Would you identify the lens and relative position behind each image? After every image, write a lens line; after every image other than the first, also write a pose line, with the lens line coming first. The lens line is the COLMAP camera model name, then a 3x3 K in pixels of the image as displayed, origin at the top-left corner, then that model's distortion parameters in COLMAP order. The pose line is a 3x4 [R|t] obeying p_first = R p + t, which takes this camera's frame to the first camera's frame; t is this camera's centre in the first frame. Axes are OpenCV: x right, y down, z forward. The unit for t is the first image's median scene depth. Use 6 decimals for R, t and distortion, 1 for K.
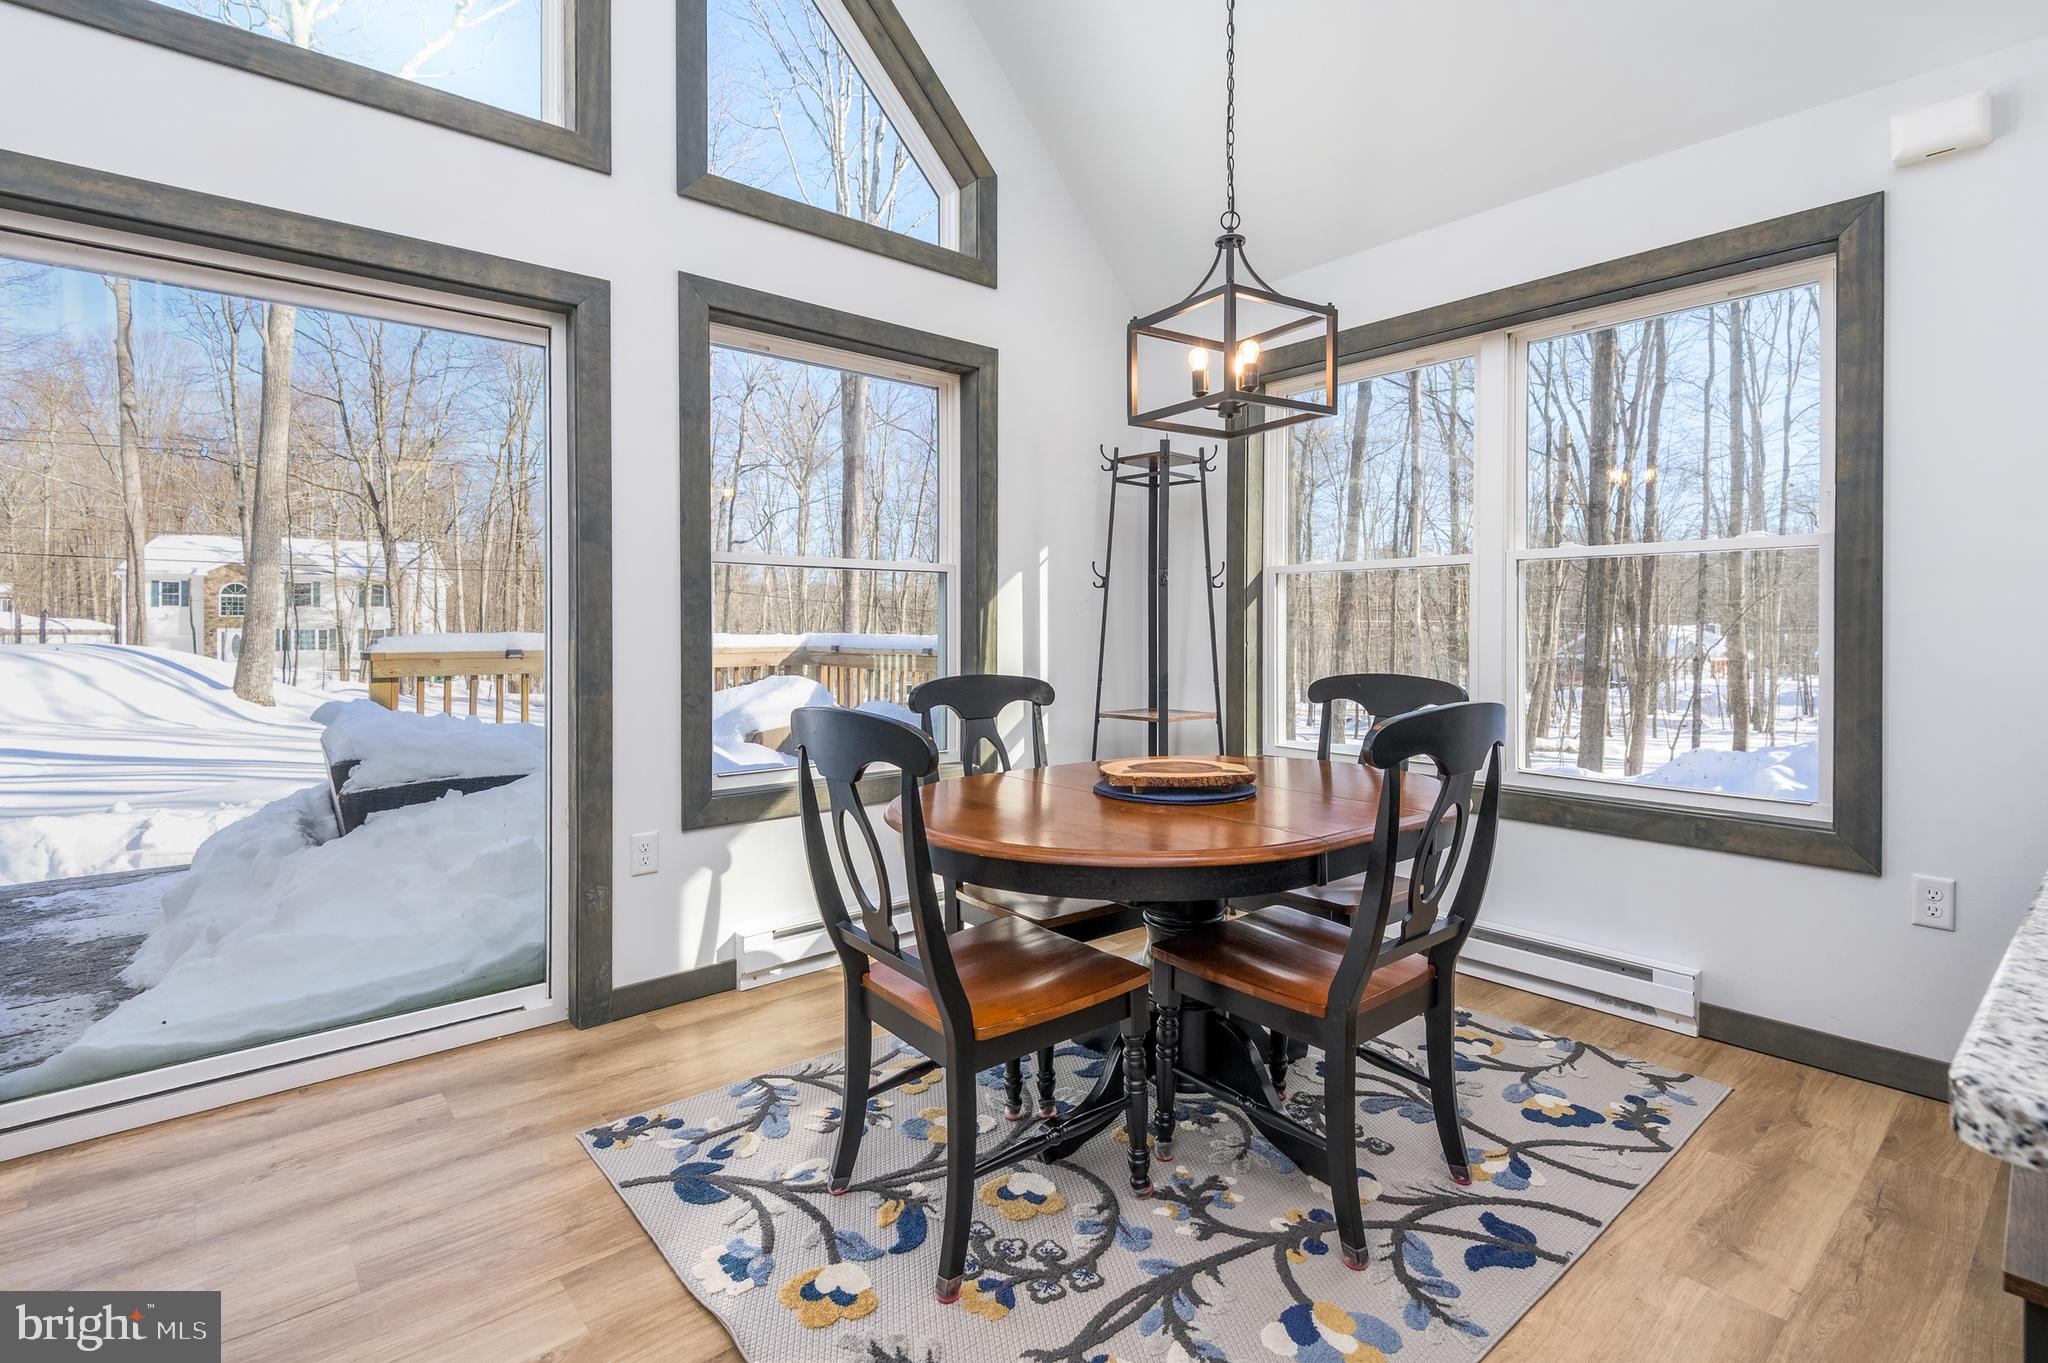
lens RADIAL K [[931.3, 0, 1015.5], [0, 931.3, 631.7], [0, 0, 1]] dist [-0.001077, 0.000551]
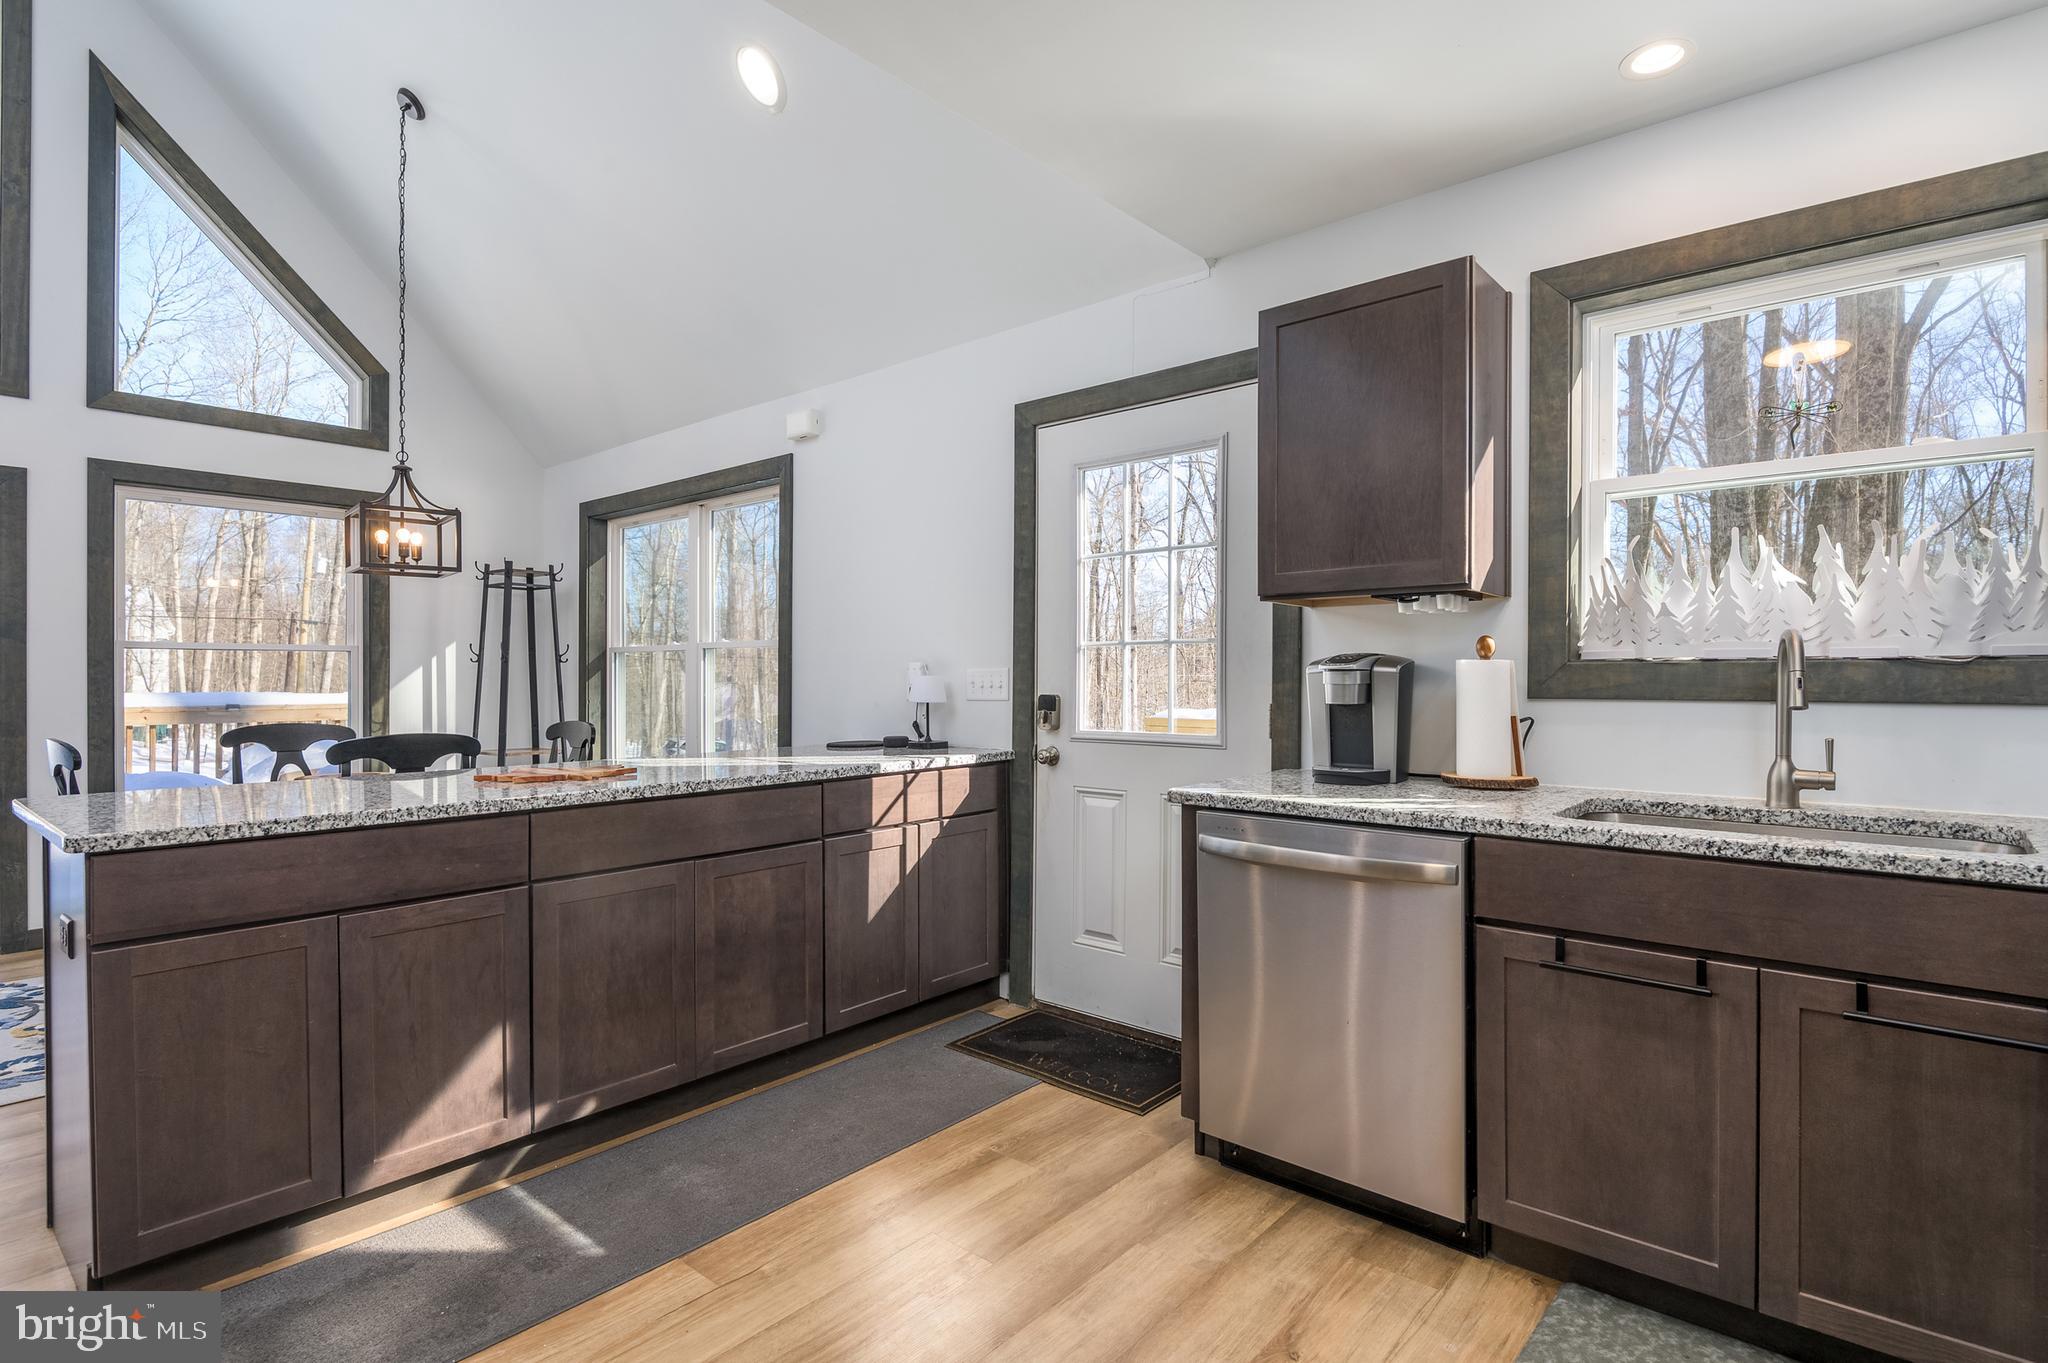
lens RADIAL K [[1038.7, 0, 1031.1], [0, 1038.7, 675.3], [0, 0, 1]] dist [-0.001111, -0.001995]
pose [[0.992454, 0.005152, 0.122512, 0.946846], [-0.004803, 0.999984, -0.003143, -0.035131], [-0.122527, 0.002531, 0.992462, -0.849348]]
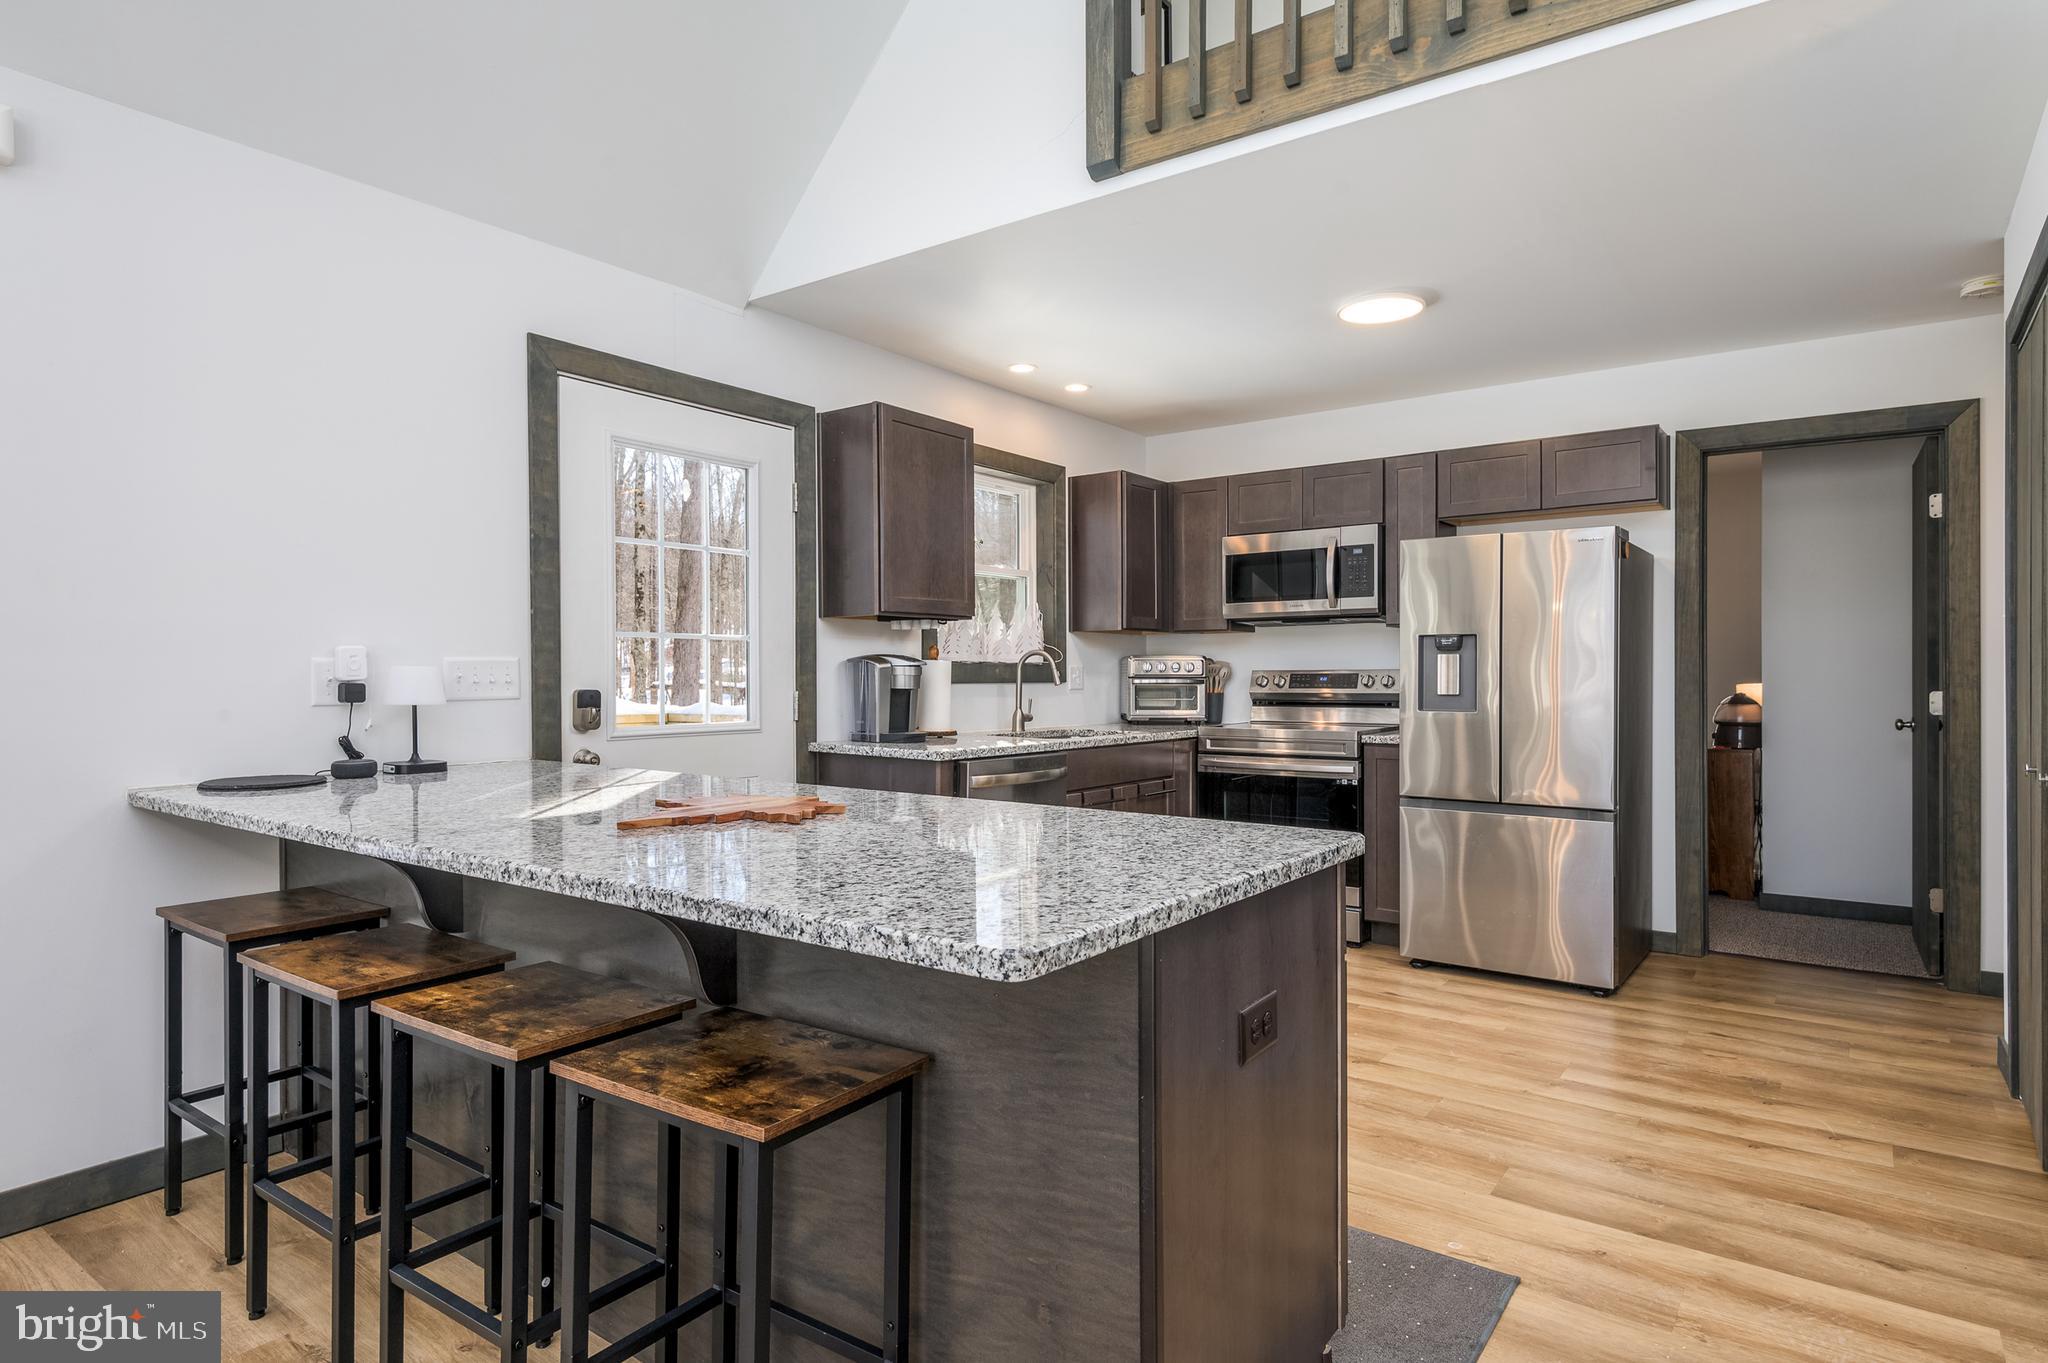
lens RADIAL K [[1157.5, 0, 1034.8], [0, 1157.5, 681.2], [0, 0, 1]] dist [0.022147, 0.000114]
pose [[-0.234831, -0.002523, 0.972033, -3.156707], [0.003300, 0.999989, 0.003393, -0.010609], [-0.972031, 0.004004, -0.234820, 3.059311]]
